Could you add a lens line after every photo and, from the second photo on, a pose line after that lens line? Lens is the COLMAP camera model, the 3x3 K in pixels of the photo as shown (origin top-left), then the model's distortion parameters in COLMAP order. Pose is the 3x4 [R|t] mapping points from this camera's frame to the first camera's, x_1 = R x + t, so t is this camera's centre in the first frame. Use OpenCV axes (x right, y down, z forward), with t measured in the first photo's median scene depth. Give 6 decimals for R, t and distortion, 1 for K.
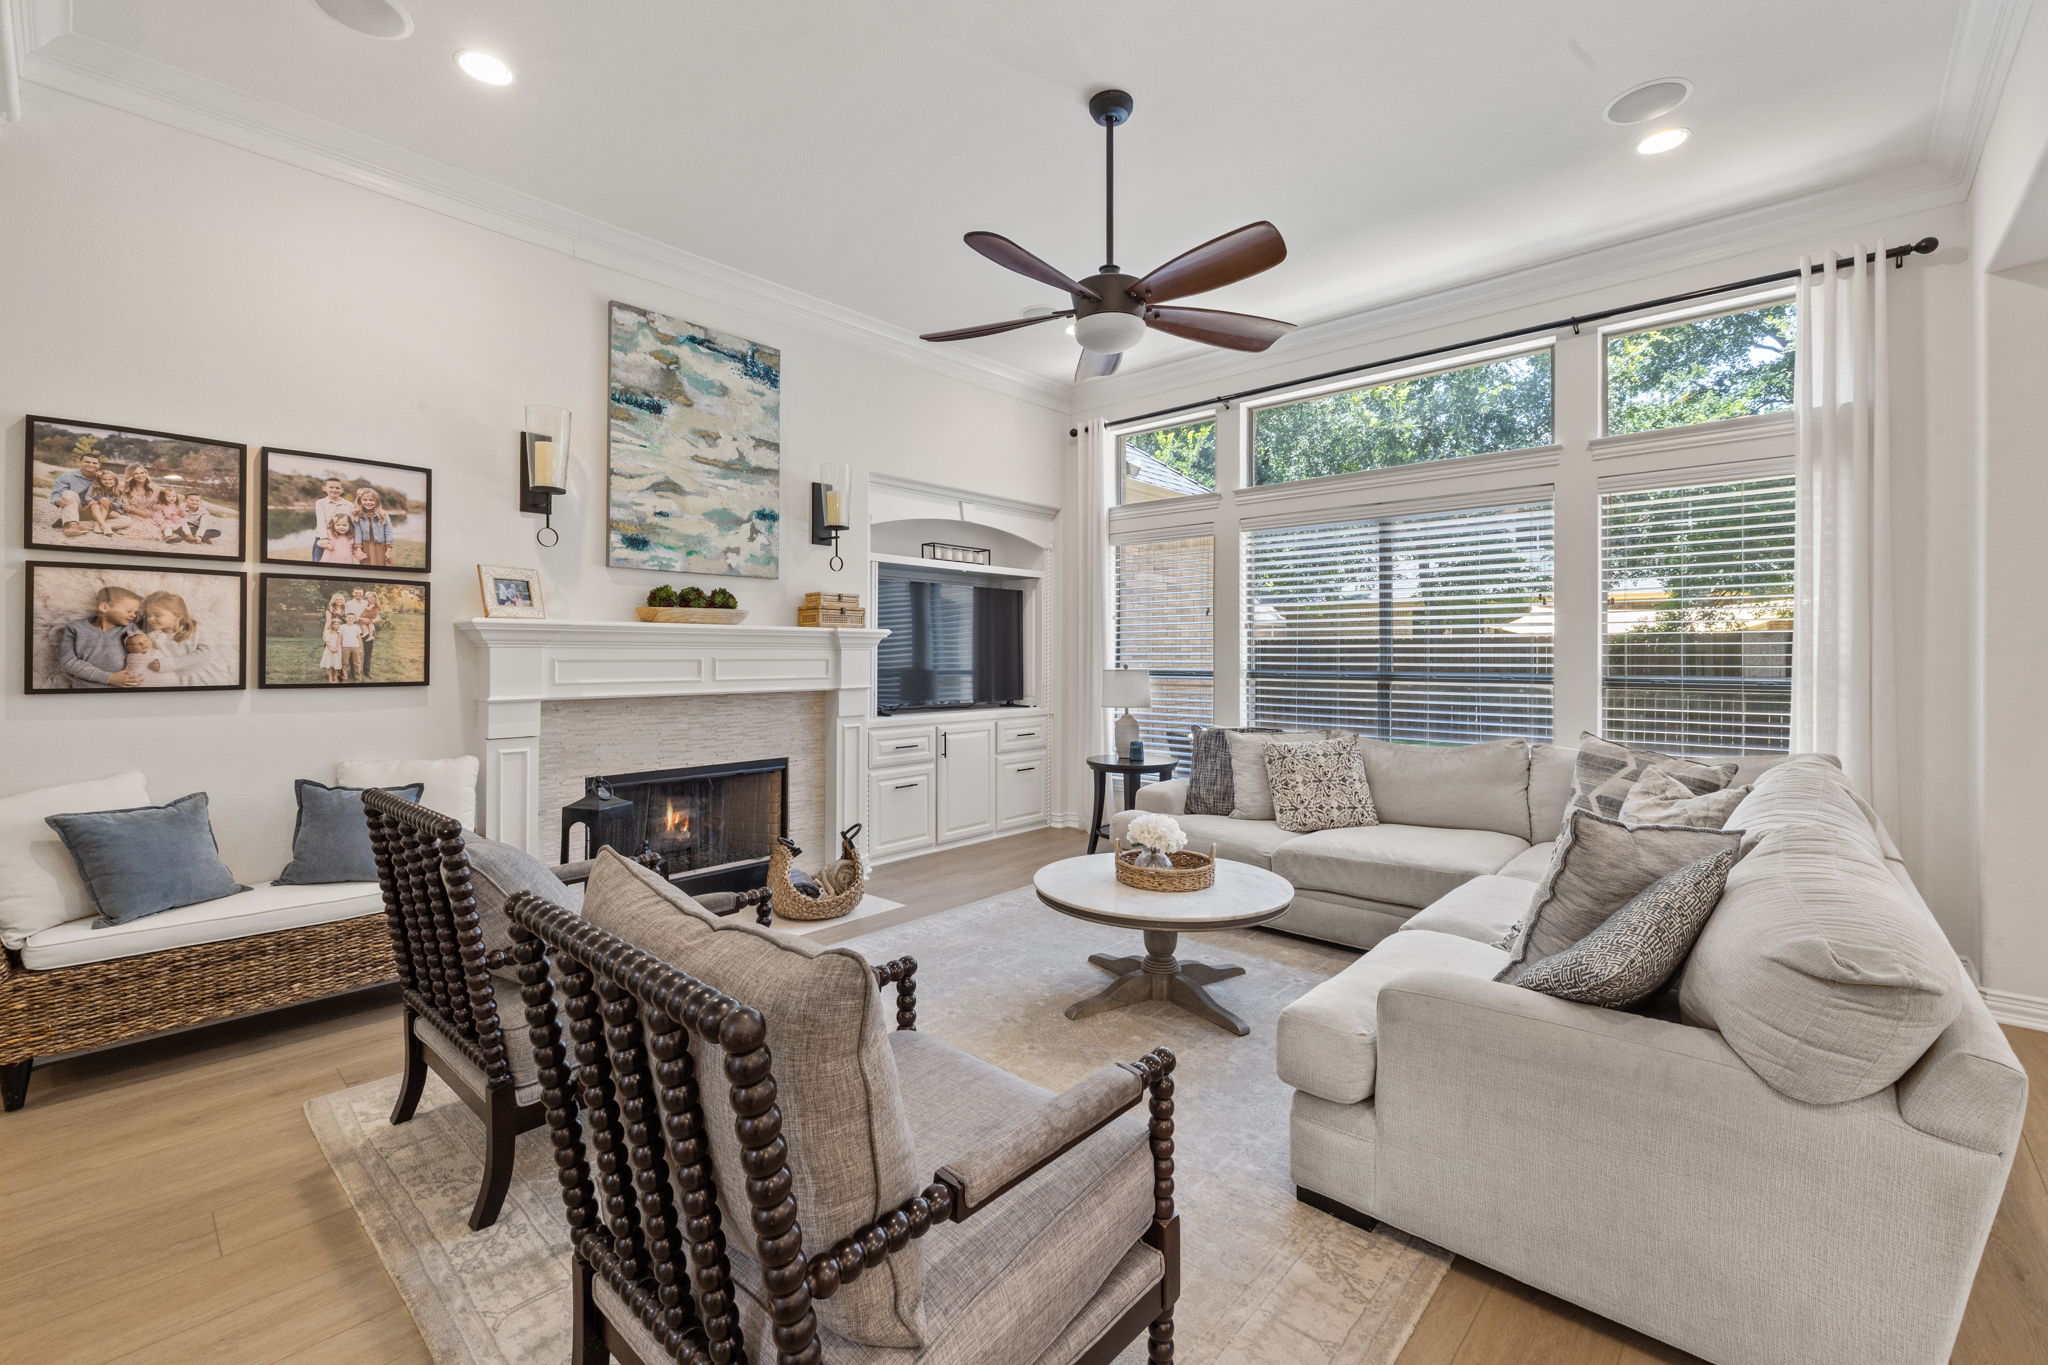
lens RADIAL K [[869.7, 0, 1029.9], [0, 869.7, 650.0], [0, 0, 1]] dist [-0.006651, 0.000014]
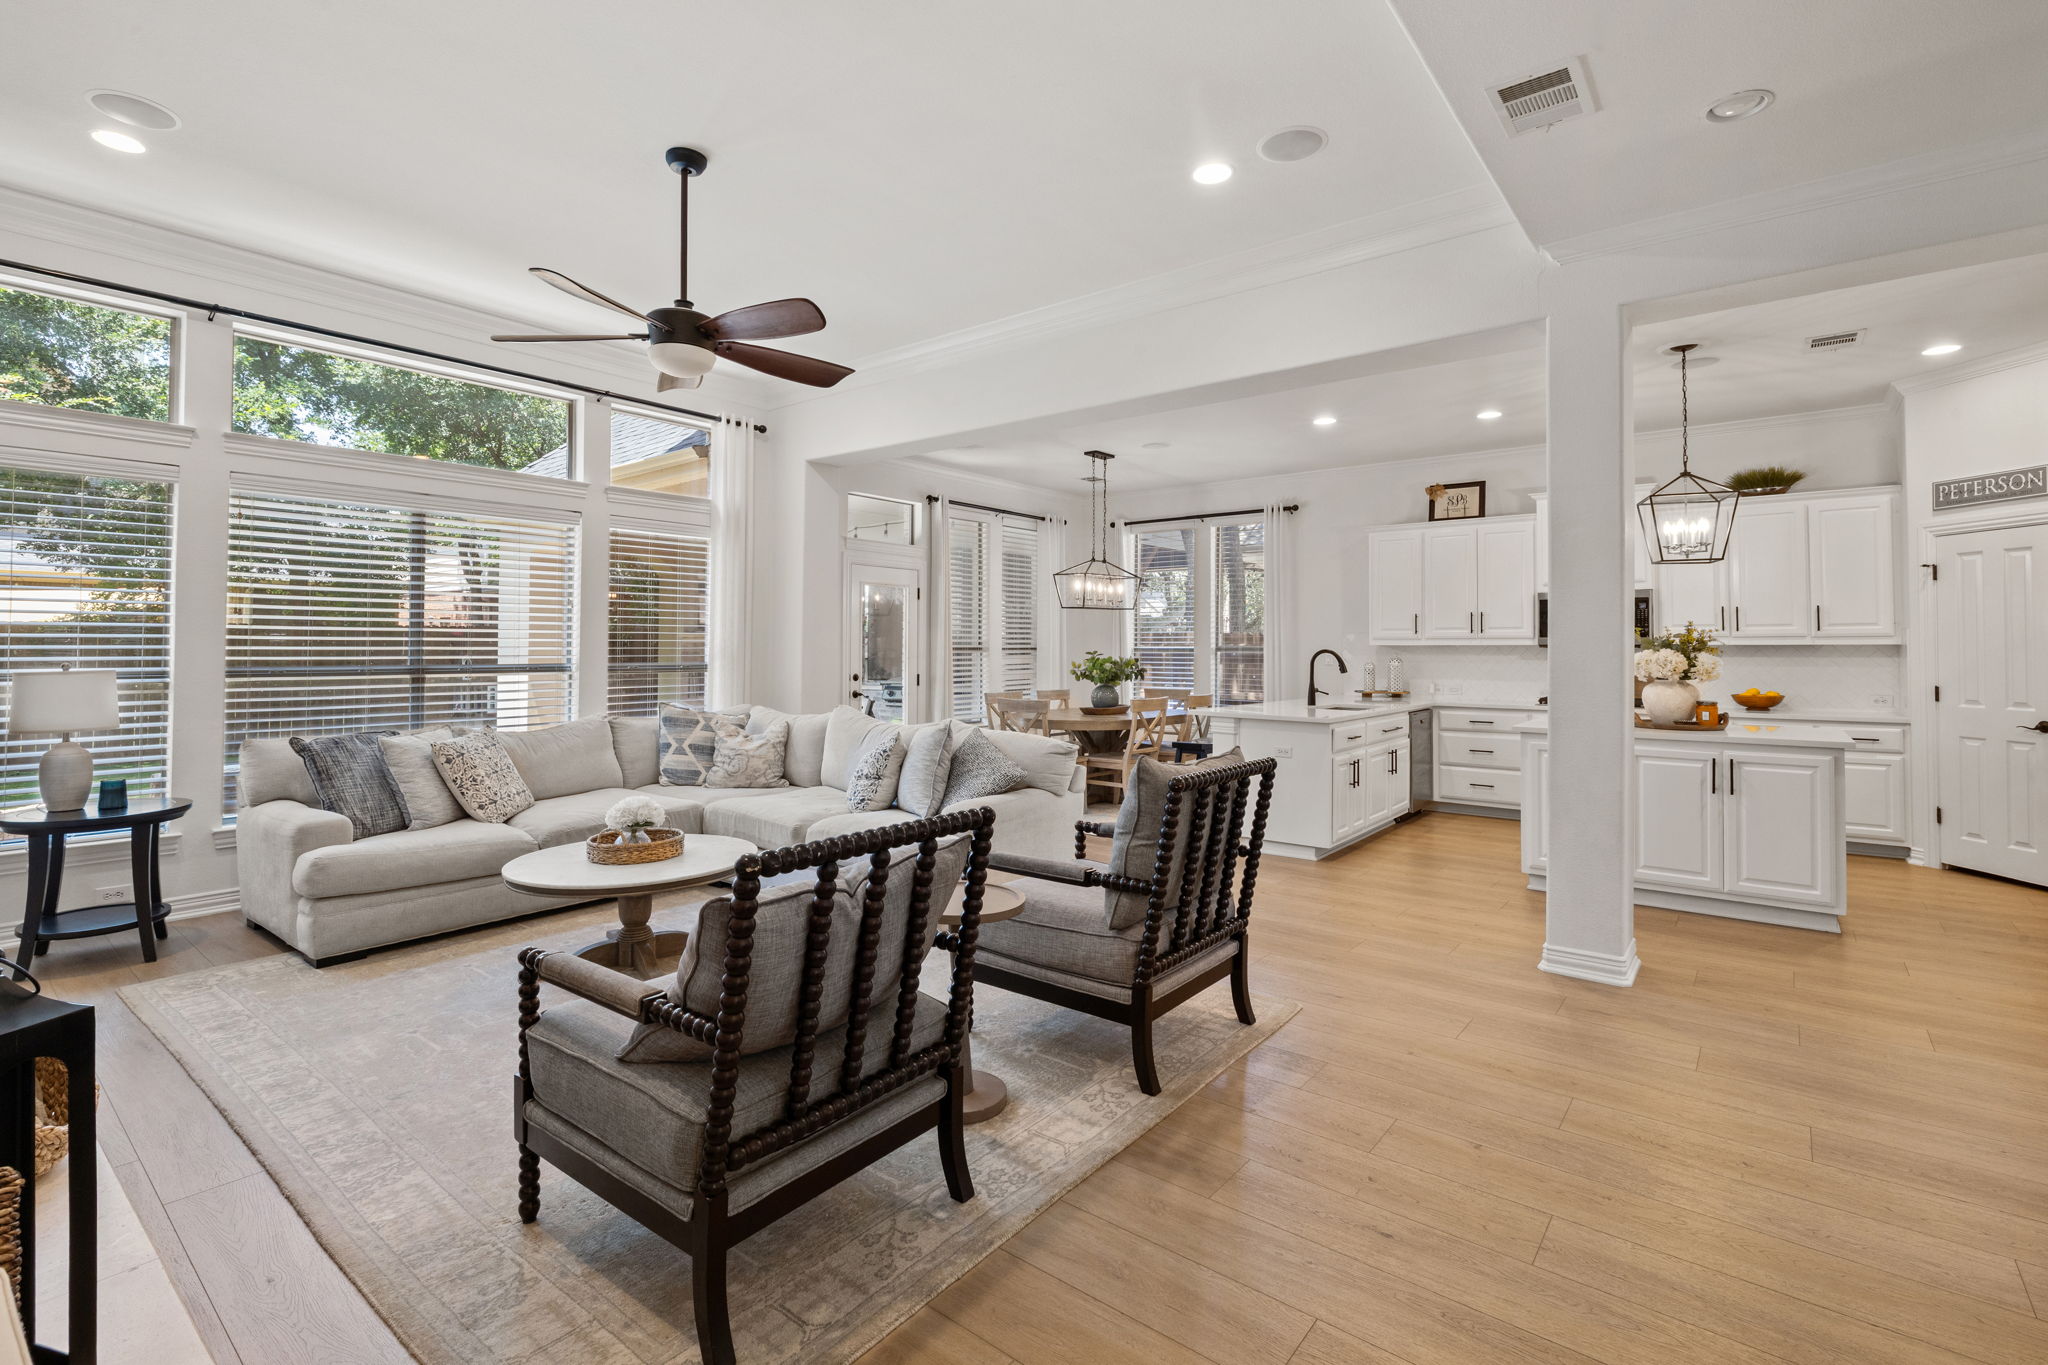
lens RADIAL K [[938.2, 0, 1027.6], [0, 938.2, 629.8], [0, 0, 1]] dist [-0.002304, 0.000341]
pose [[-0.075538, 0.018893, 0.996964, -0.829558], [-0.006090, 0.999793, -0.019408, 0.001728], [-0.997124, -0.007538, -0.075407, 0.471131]]
